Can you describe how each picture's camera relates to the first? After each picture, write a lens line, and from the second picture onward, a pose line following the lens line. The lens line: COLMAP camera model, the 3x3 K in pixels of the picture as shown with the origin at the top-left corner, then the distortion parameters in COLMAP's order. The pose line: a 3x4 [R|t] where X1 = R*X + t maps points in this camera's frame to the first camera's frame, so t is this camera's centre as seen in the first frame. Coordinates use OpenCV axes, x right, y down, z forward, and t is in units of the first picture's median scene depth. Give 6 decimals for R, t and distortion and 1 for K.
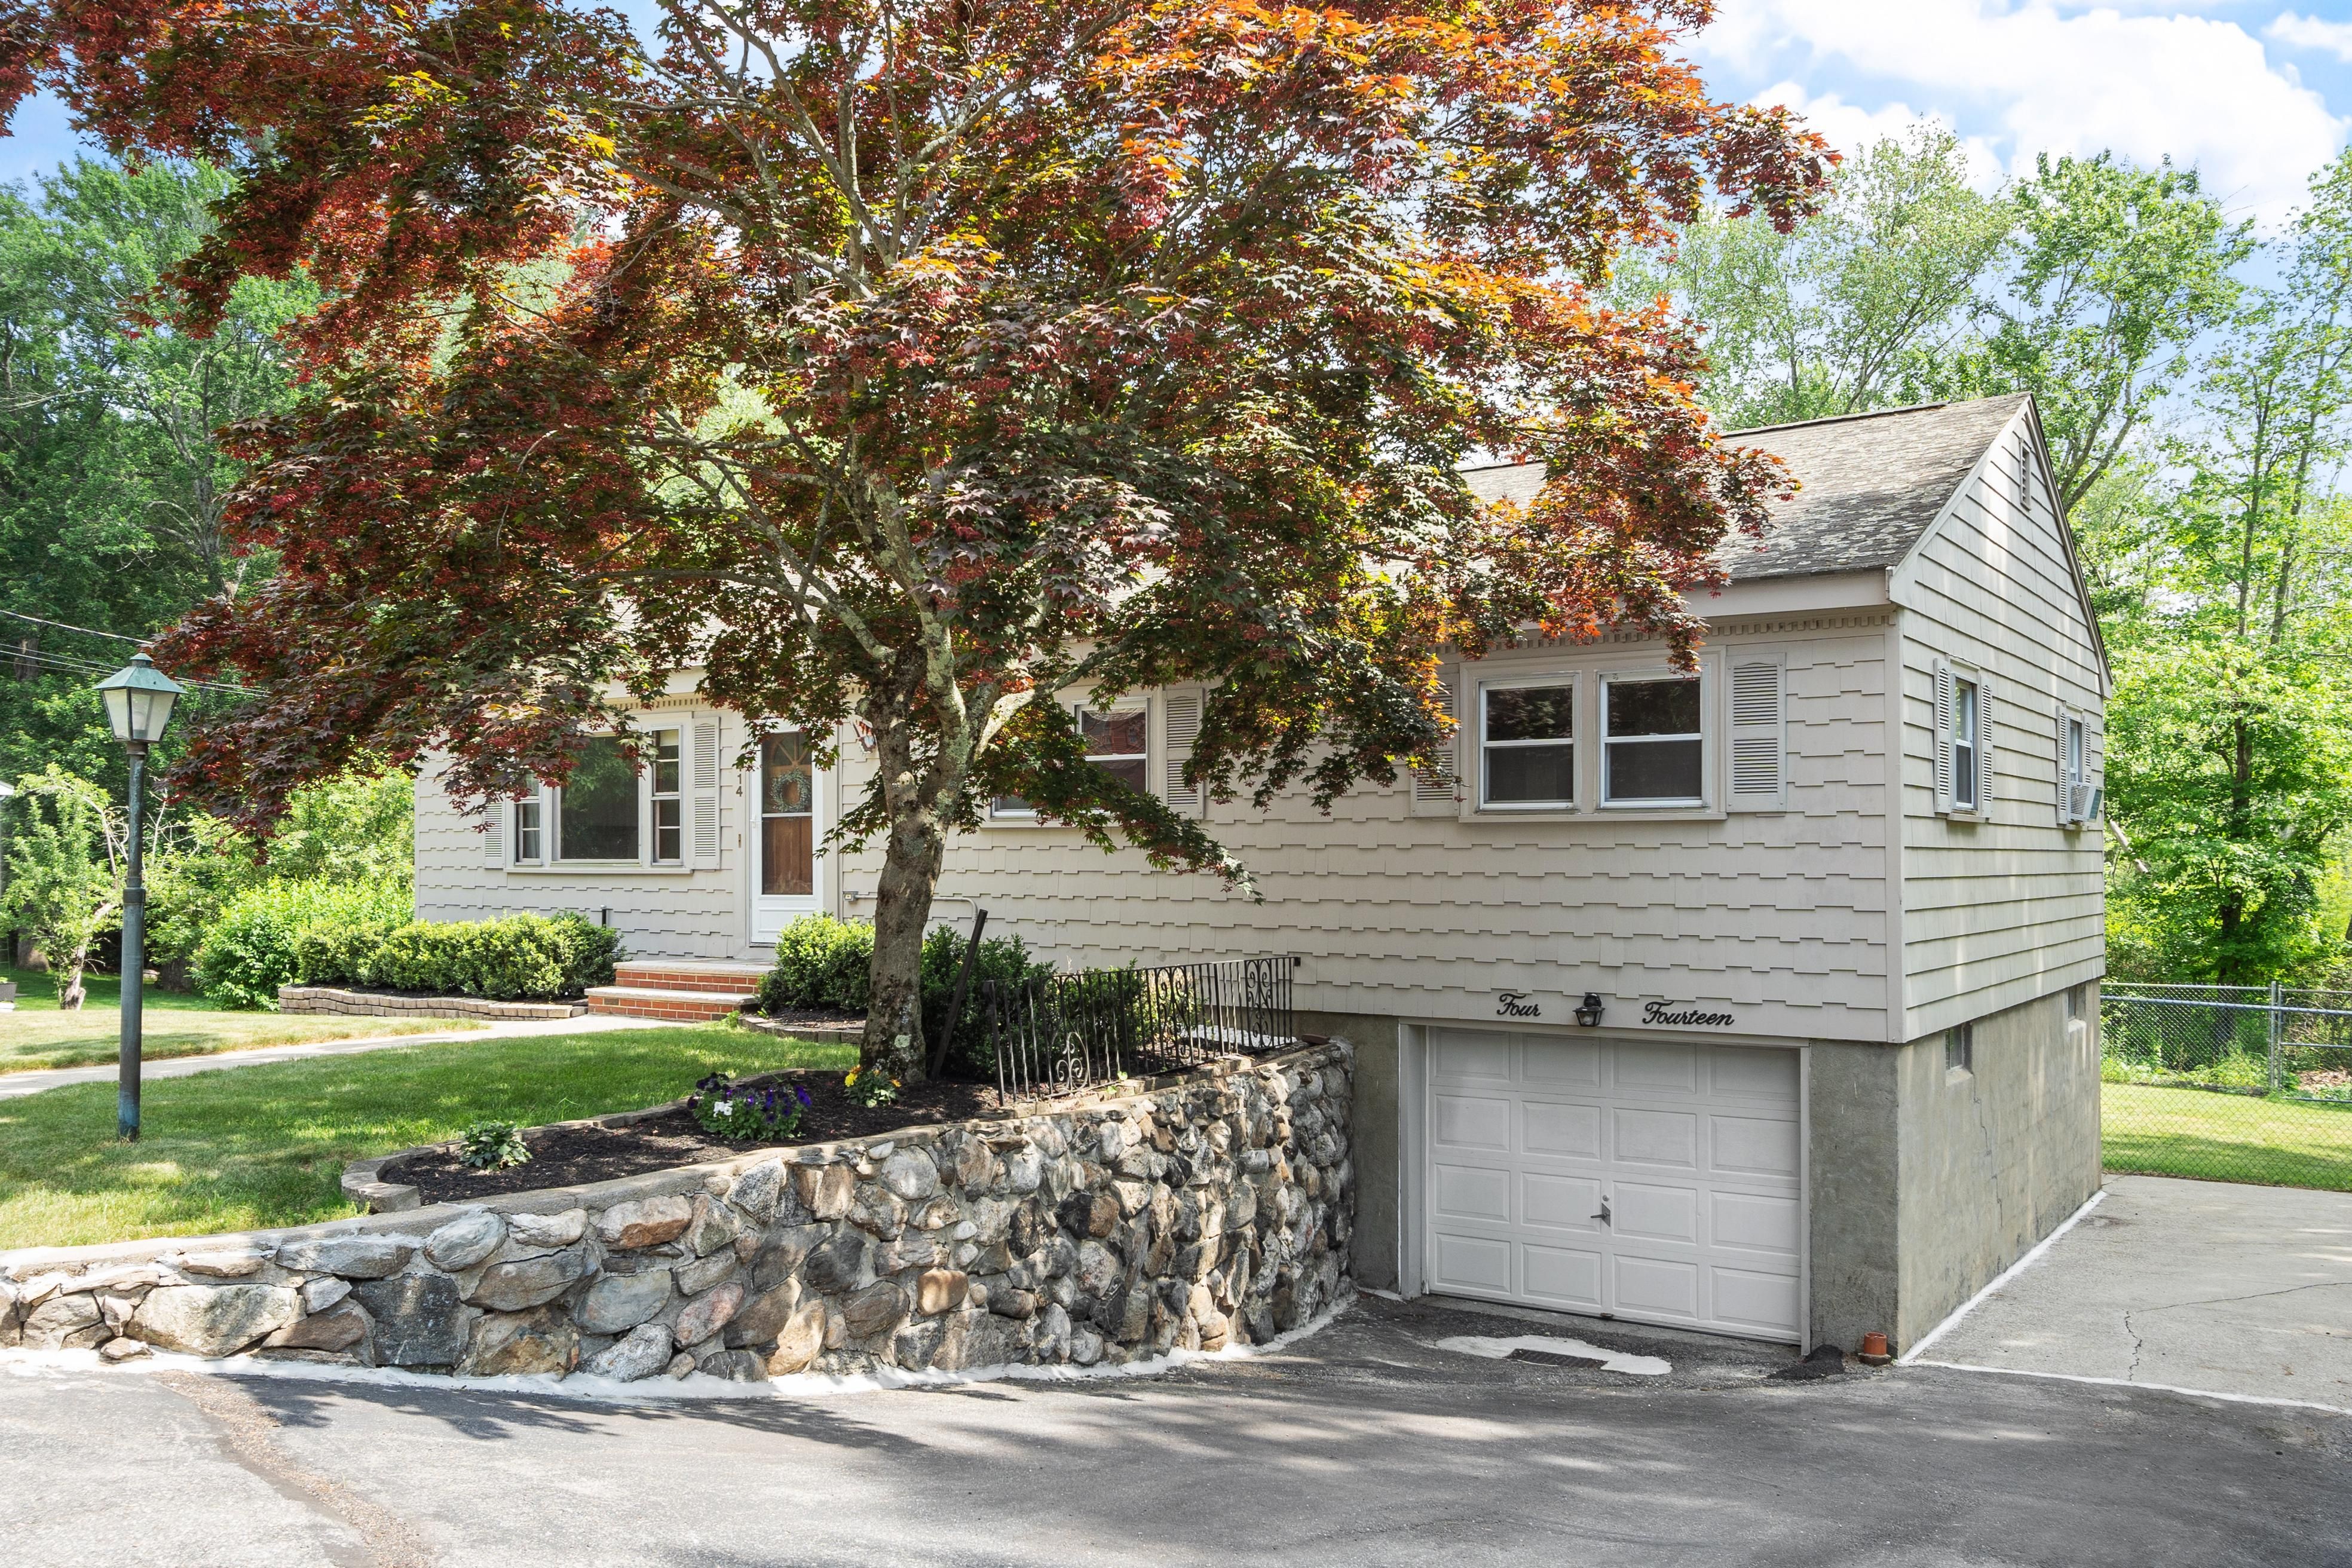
lens RADIAL K [[1832.4, 0, 1131.5], [0, 1832.4, 793.6], [0, 0, 1]] dist [-0.000342, 0.002393]
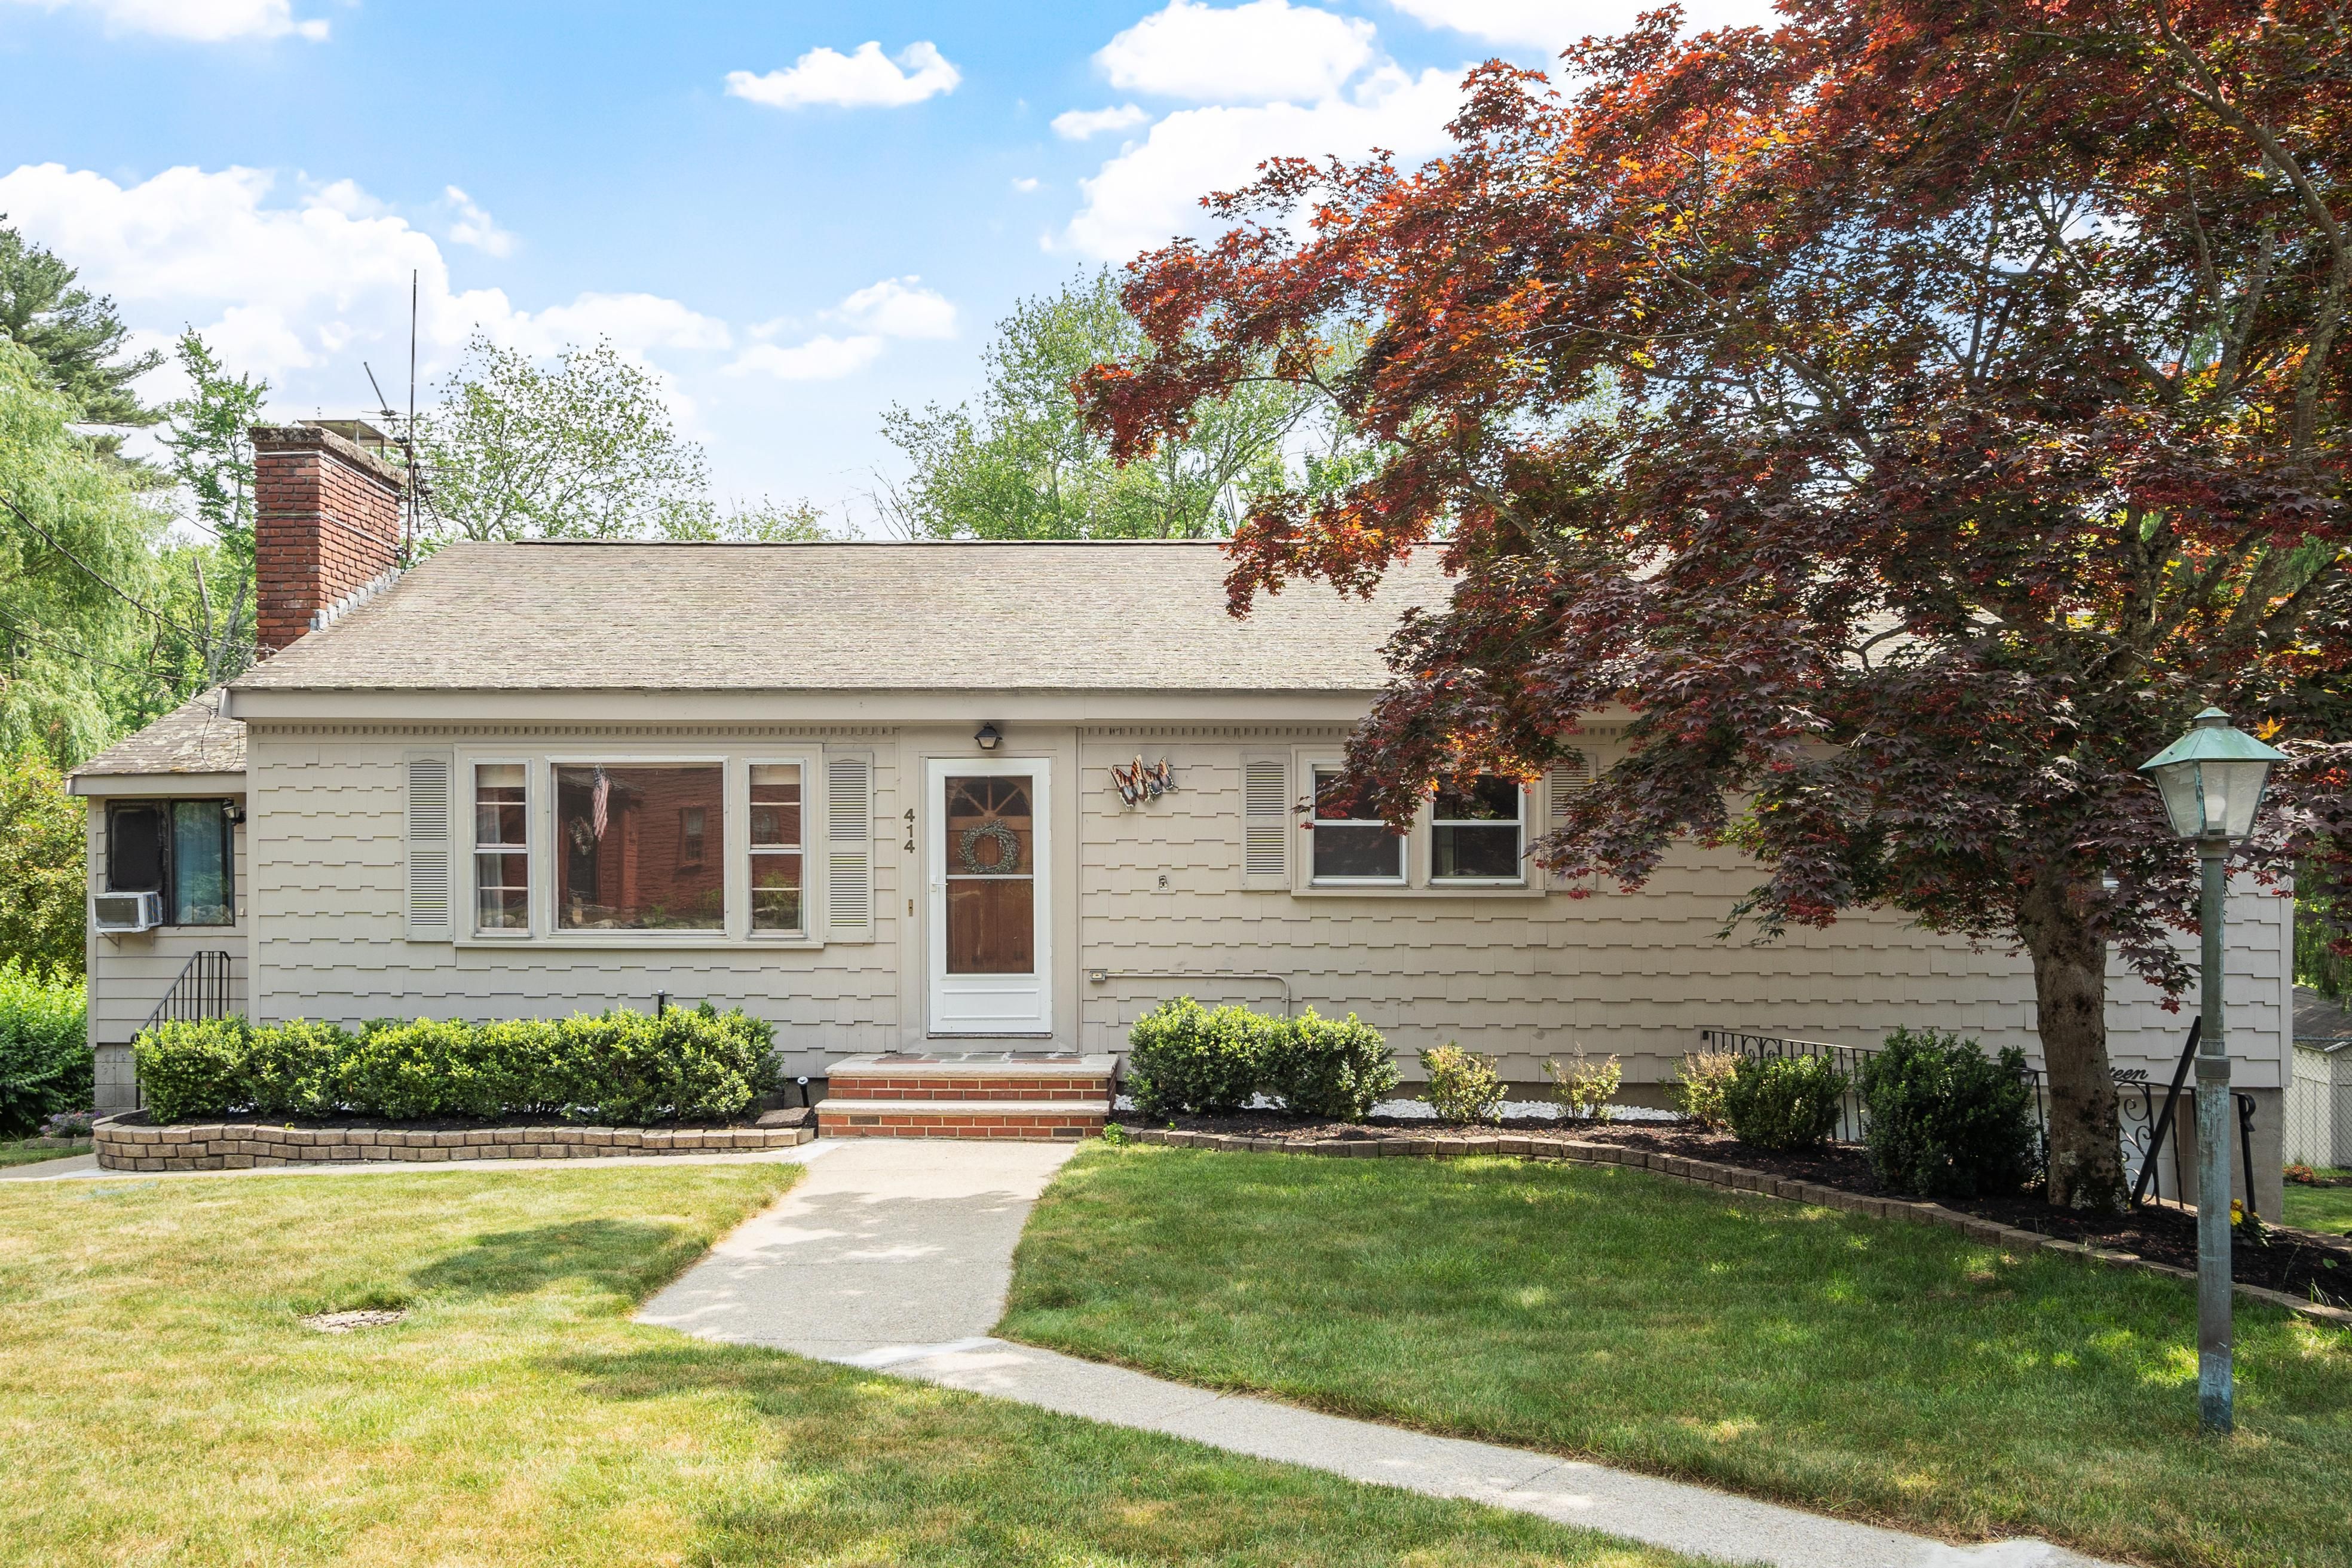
lens RADIAL K [[1796.6, 0, 1168.6], [0, 1796.6, 864.2], [0, 0, 1]] dist [0.003004, 0.006582]
pose [[0.822123, 0.010586, 0.569212, -0.570023], [-0.027287, 0.999411, 0.020824, -0.012908], [-0.568656, -0.032652, 0.821927, 0.285643]]
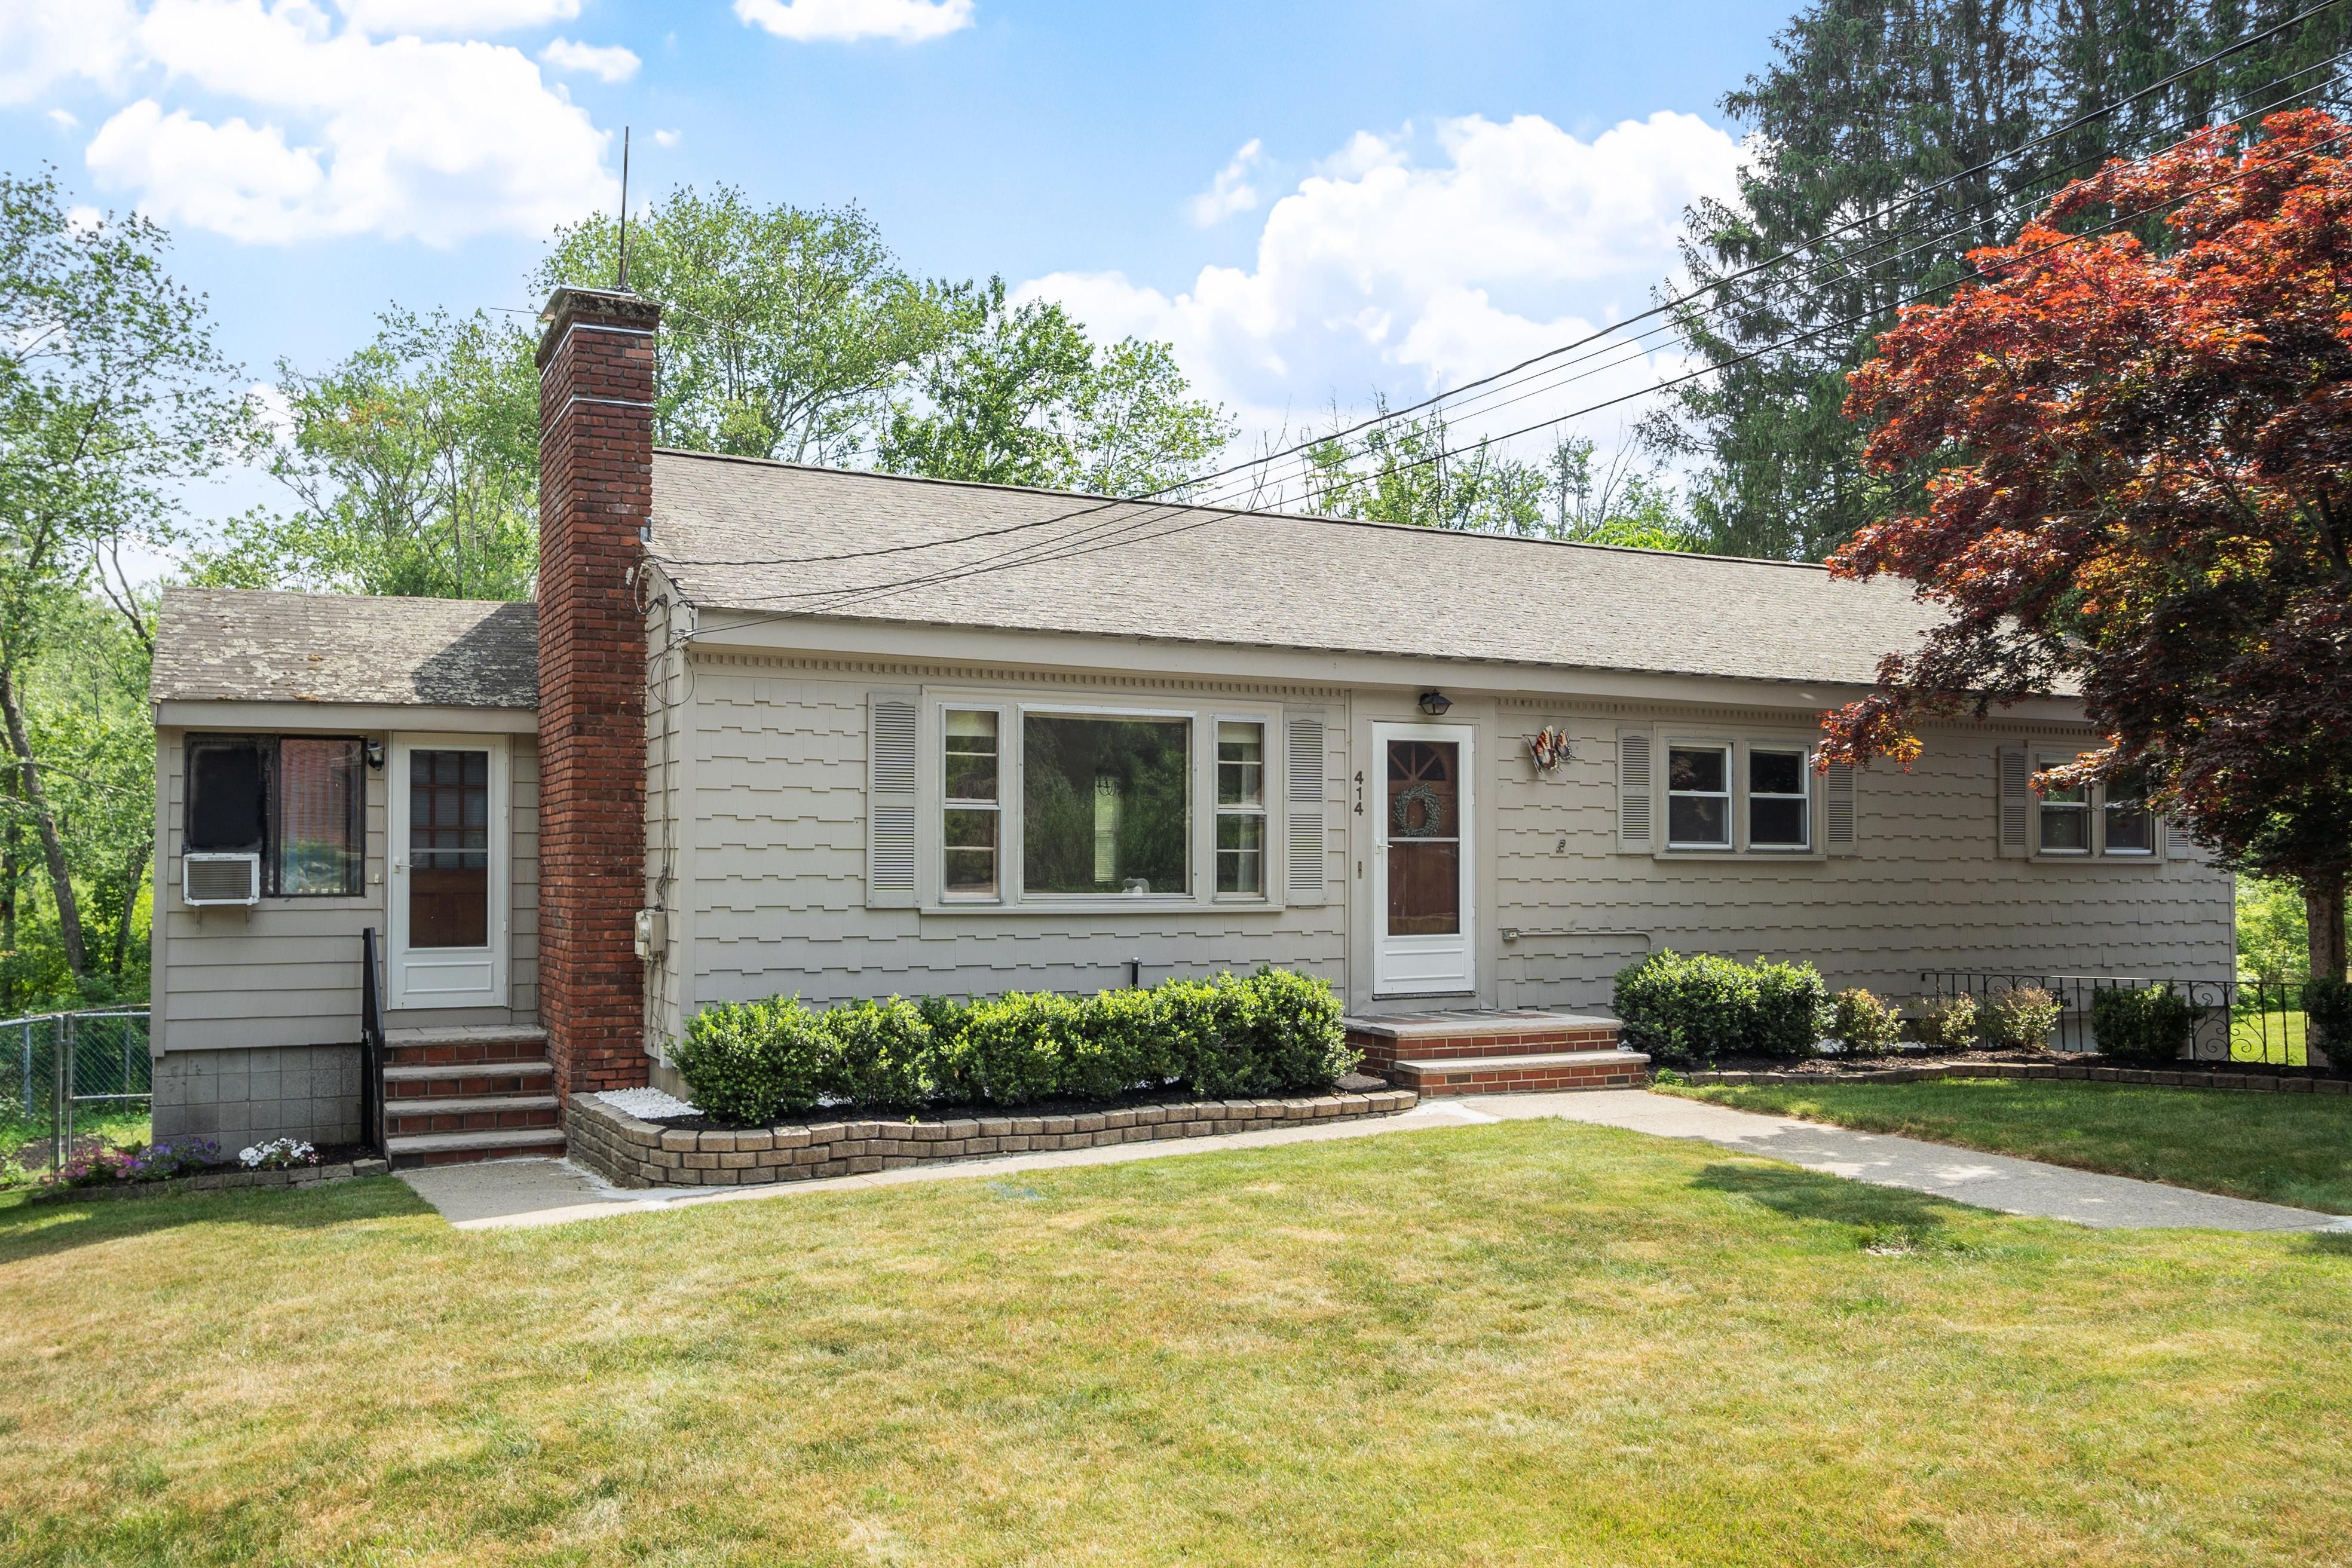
lens RADIAL K [[1832.4, 0, 1131.5], [0, 1832.4, 793.6], [0, 0, 1]] dist [-0.000342, 0.002393]
pose [[0.471624, 0.038903, 0.880941, -0.973658], [-0.041117, 0.998910, -0.022100, 0.014106], [-0.880841, -0.025798, 0.472710, 0.706389]]
